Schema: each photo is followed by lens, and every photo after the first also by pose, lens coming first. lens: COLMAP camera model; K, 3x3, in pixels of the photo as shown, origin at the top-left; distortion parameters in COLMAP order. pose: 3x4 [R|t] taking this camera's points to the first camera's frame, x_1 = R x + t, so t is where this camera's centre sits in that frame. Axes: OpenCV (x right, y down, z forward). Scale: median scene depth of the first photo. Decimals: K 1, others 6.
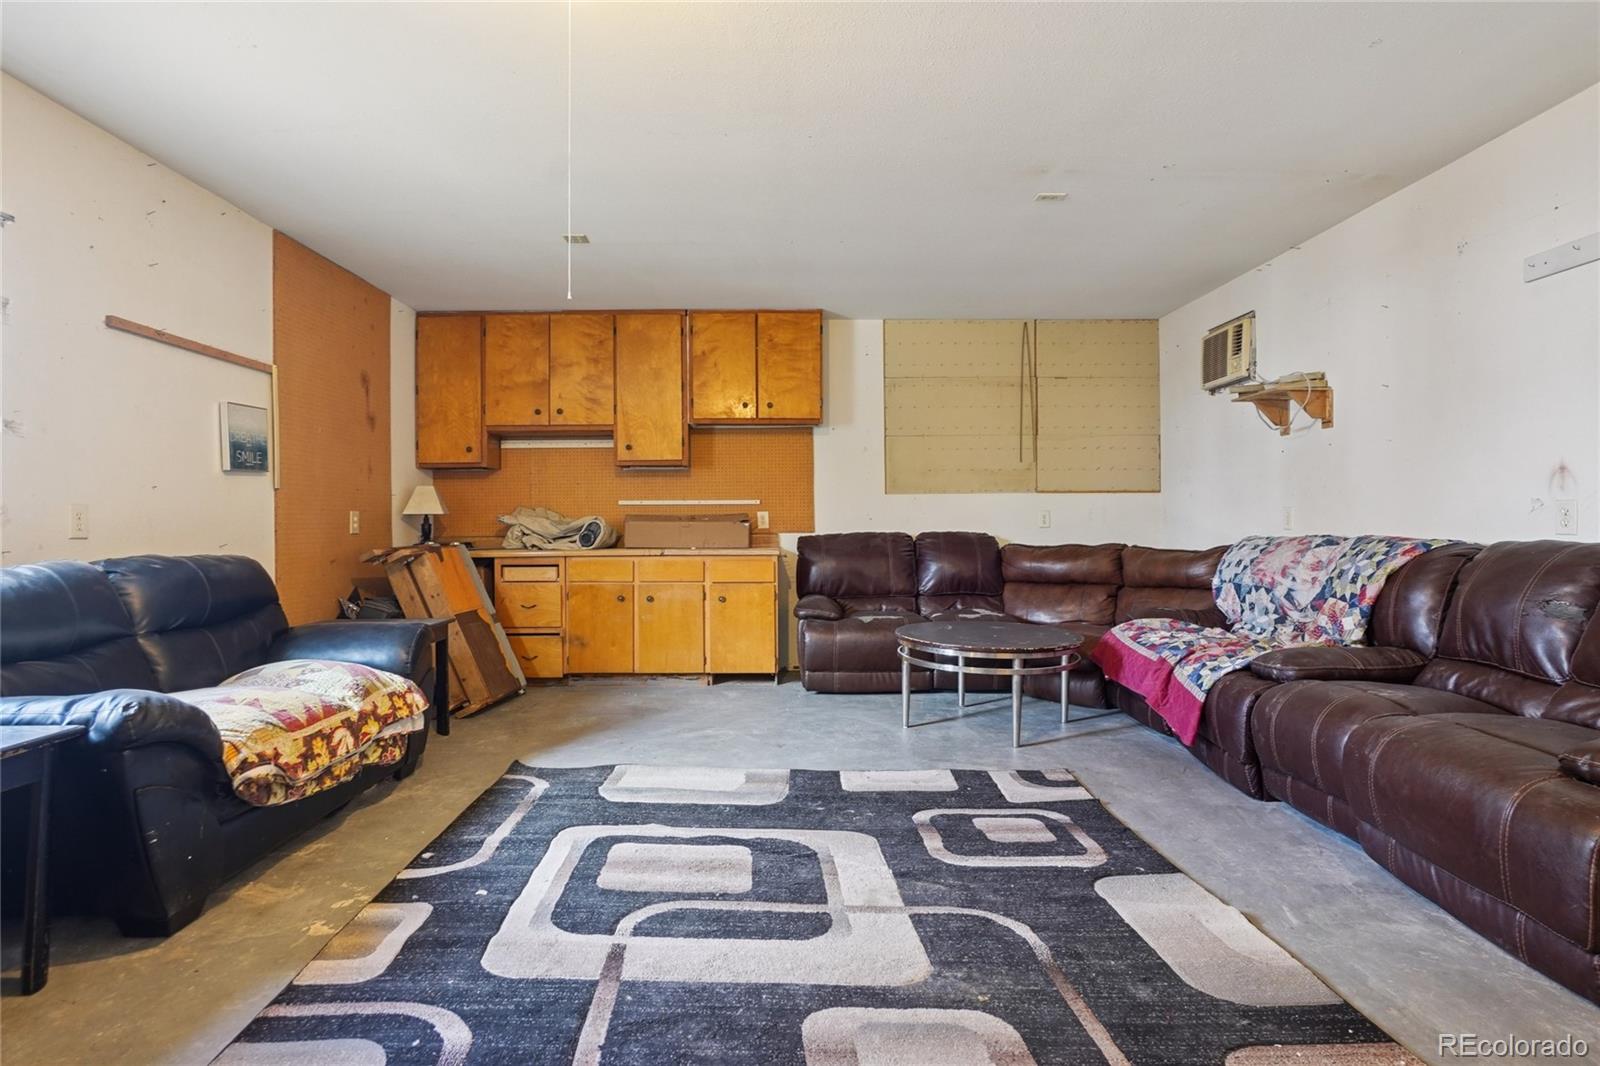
lens RADIAL K [[816.7, 0, 800.0], [0, 816.7, 533.0], [0, 0, 1]] dist [-0.032882, 0.019214]
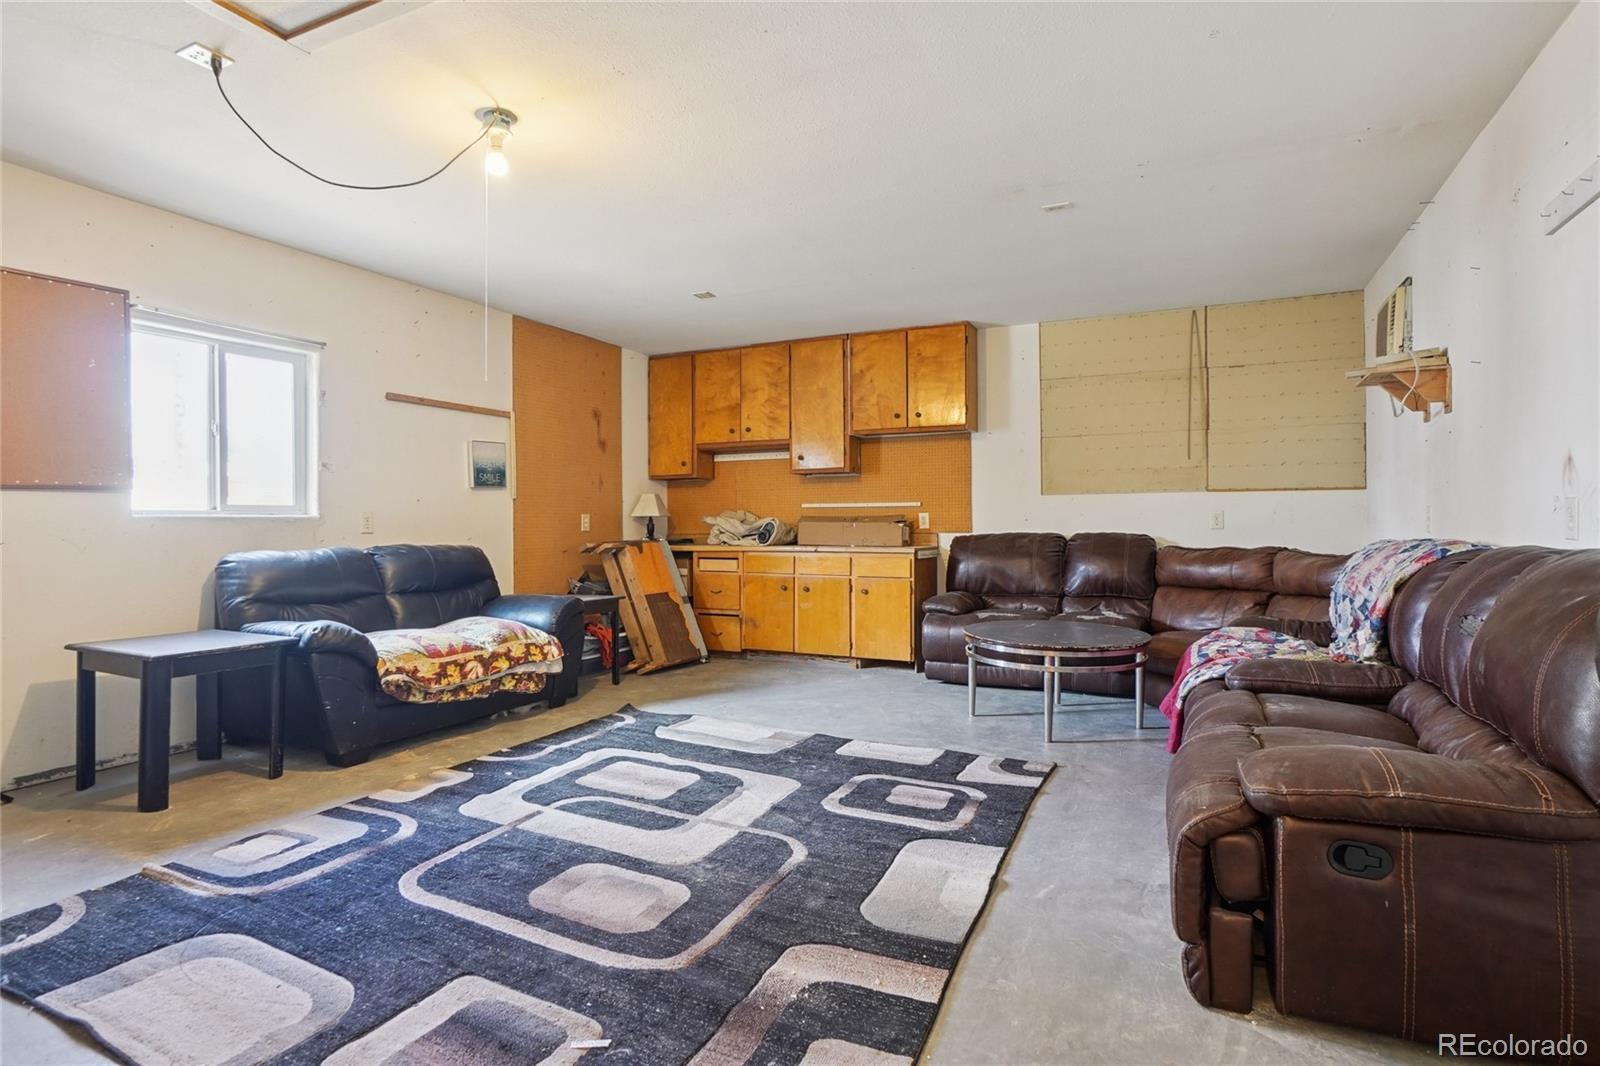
lens RADIAL K [[816.7, 0, 800.0], [0, 816.7, 533.0], [0, 0, 1]] dist [-0.032882, 0.019214]
pose [[0.900531, 0.006246, -0.434748, 0.421344], [-0.005873, 0.999980, 0.002201, -0.001637], [0.434753, 0.000571, 0.900550, -0.061612]]
